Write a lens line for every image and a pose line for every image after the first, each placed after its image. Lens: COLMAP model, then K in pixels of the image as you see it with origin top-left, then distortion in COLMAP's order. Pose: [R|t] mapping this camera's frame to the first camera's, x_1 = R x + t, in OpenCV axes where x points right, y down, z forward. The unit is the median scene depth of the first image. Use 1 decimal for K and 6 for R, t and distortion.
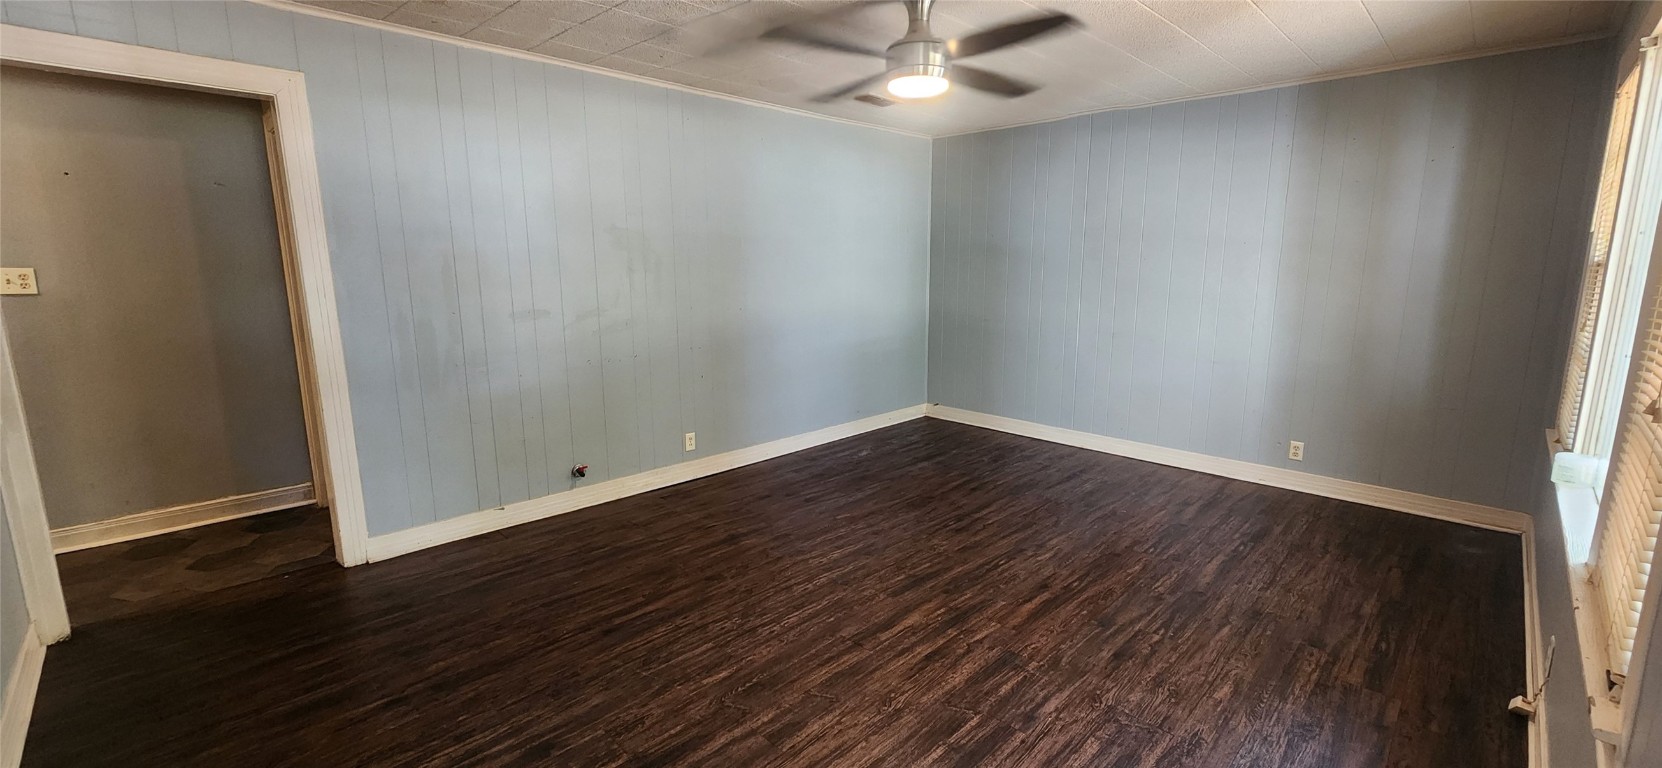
lens RADIAL K [[684.5, 0, 844.6], [0, 684.5, 389.4], [0, 0, 1]] dist [-0.002767, -0.000657]
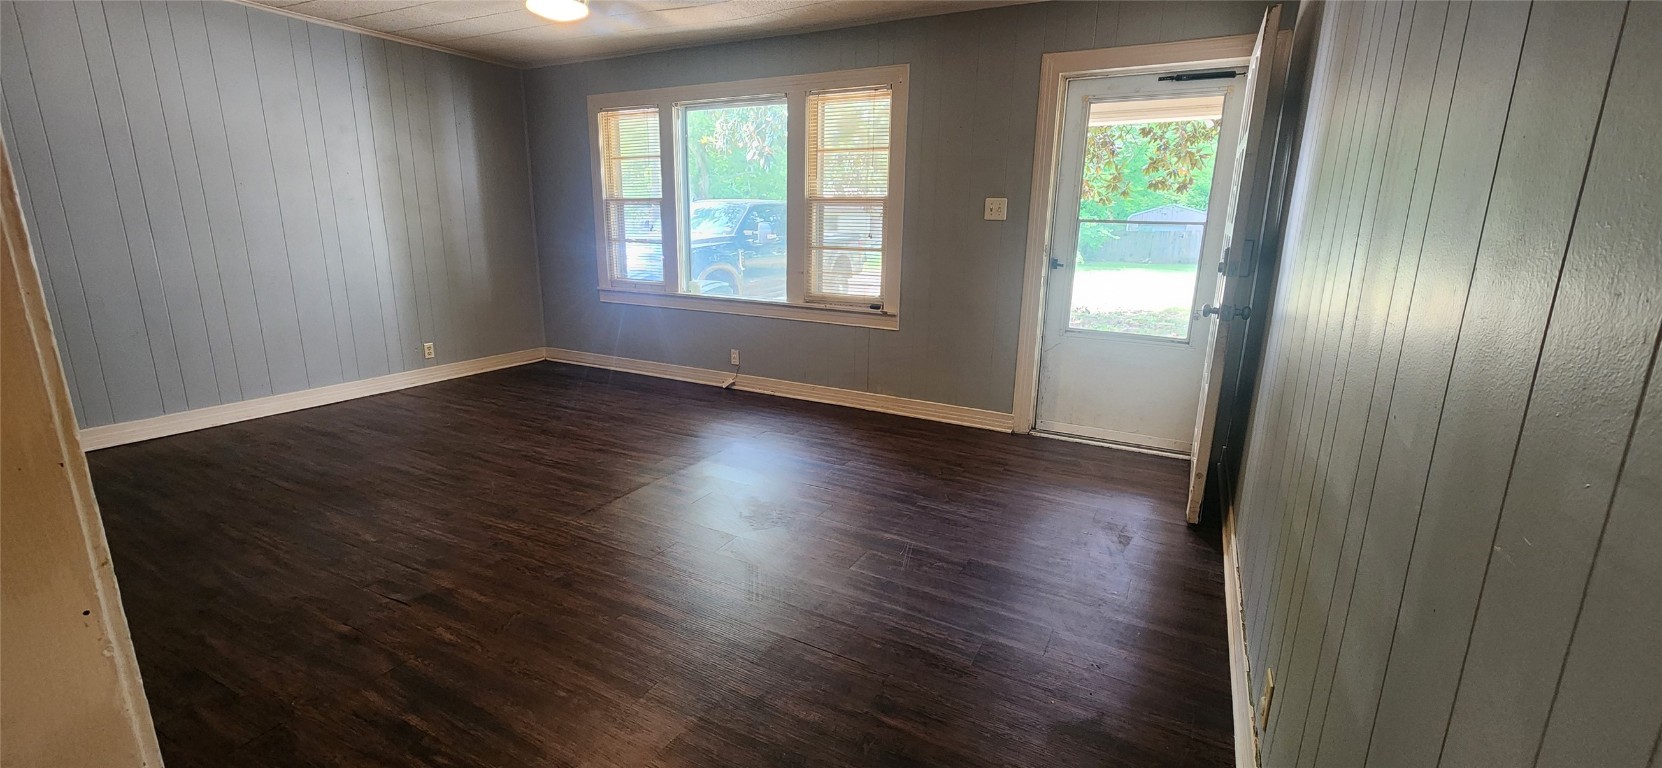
lens RADIAL K [[684.5, 0, 827.7], [0, 684.5, 383.1], [0, 0, 1]] dist [-0.002767, -0.000657]
pose [[-0.280867, -0.226963, 0.932524, -0.763914], [0.162594, 0.946339, 0.279297, -0.089354], [-0.945874, 0.230068, -0.228893, 0.671327]]
